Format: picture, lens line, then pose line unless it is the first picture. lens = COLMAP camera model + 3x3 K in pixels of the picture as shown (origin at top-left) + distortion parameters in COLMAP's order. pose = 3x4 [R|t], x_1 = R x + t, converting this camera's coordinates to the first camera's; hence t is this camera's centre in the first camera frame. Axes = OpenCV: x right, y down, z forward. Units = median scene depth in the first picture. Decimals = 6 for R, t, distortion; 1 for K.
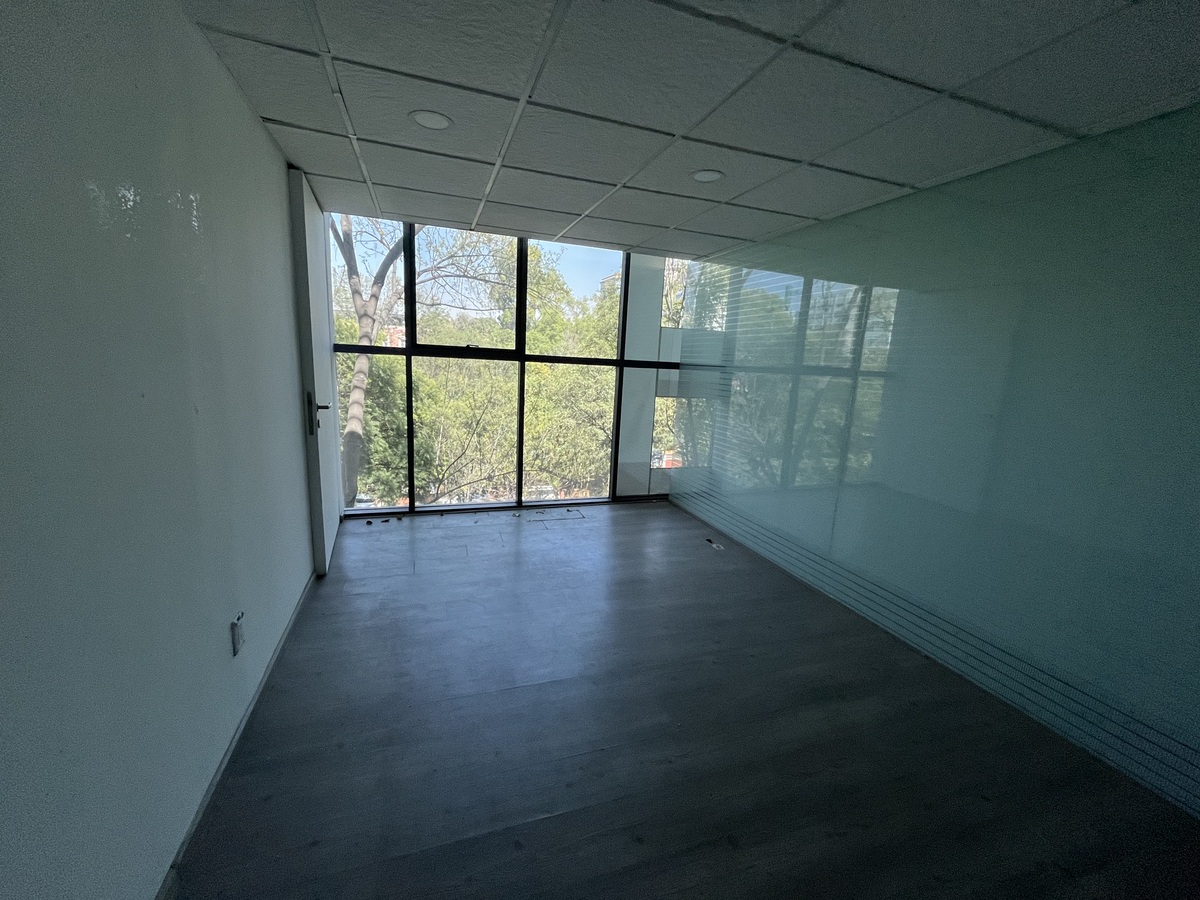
lens RADIAL K [[481.3, 0, 597.3], [0, 481.3, 450.0], [0, 0, 1]] dist [-0.001582, -0.000572]
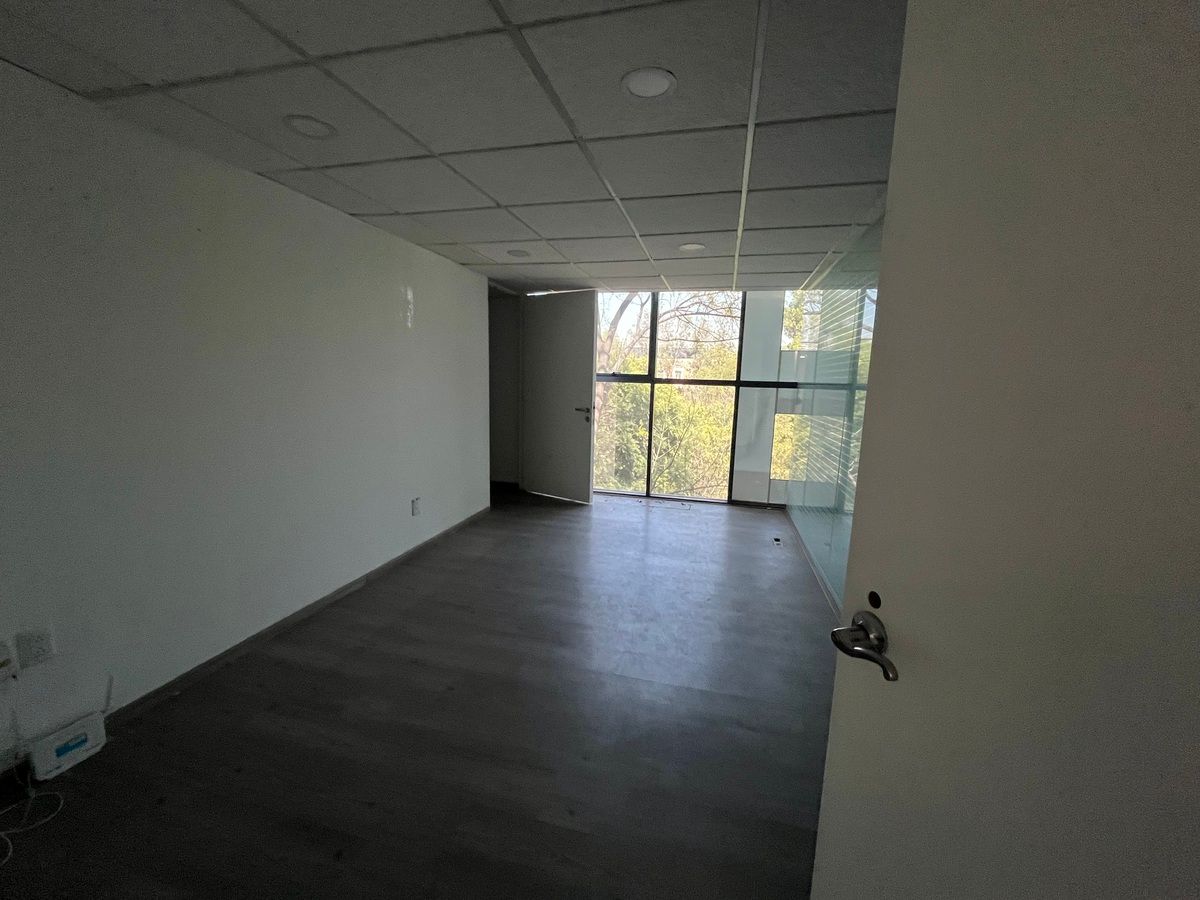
lens RADIAL K [[484.9, 0, 600.0], [0, 484.9, 450.0], [0, 0, 1]] dist [0.000150, 0.000002]
pose [[0.835480, 0.056557, -0.546603, 0.383681], [-0.089356, 0.995433, -0.033582, 0.044078], [0.542207, 0.076899, 0.836718, -0.135463]]
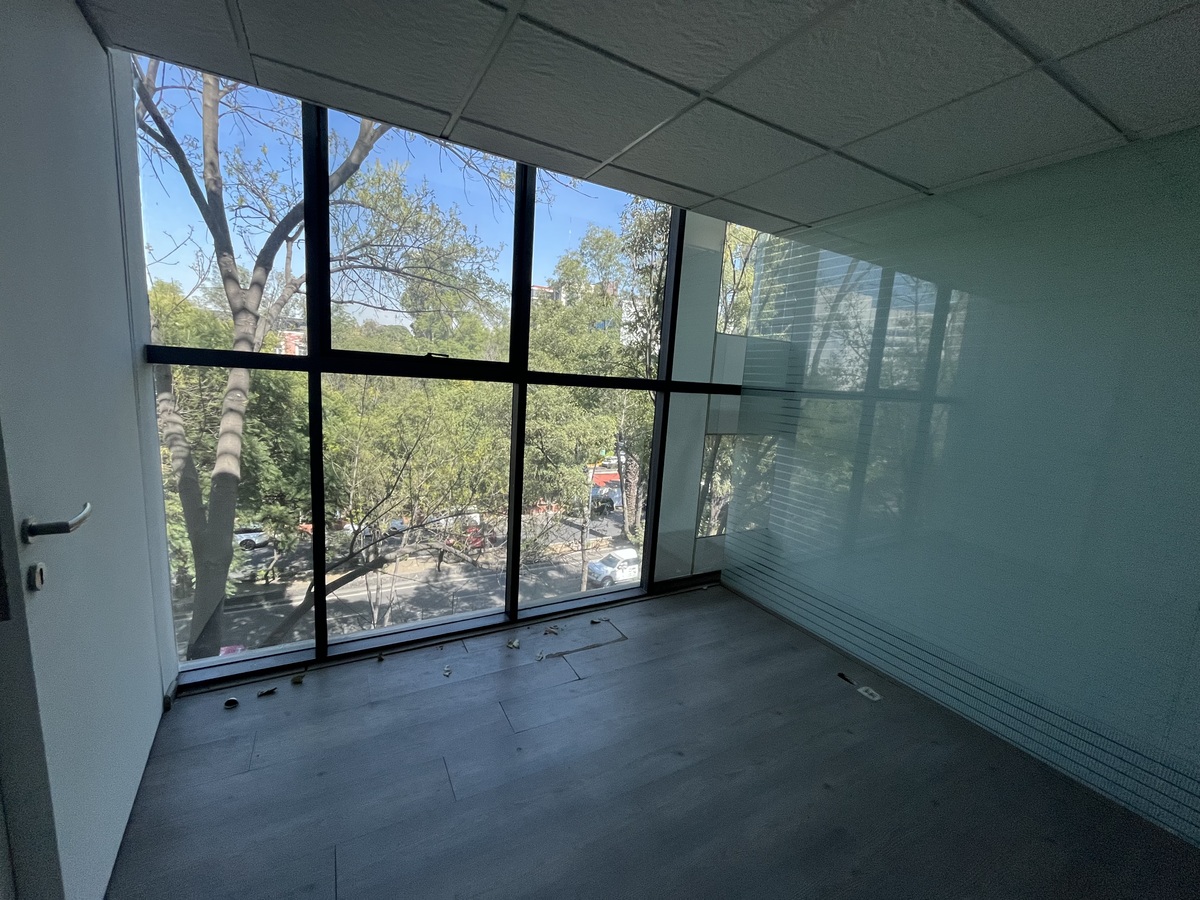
lens RADIAL K [[481.3, 0, 597.3], [0, 481.3, 450.0], [0, 0, 1]] dist [-0.001582, -0.000572]
pose [[0.985757, -0.014208, 0.167574, -0.139177], [0.018215, 0.999583, -0.022396, -0.073498], [-0.167186, 0.025130, 0.985605, 0.340734]]
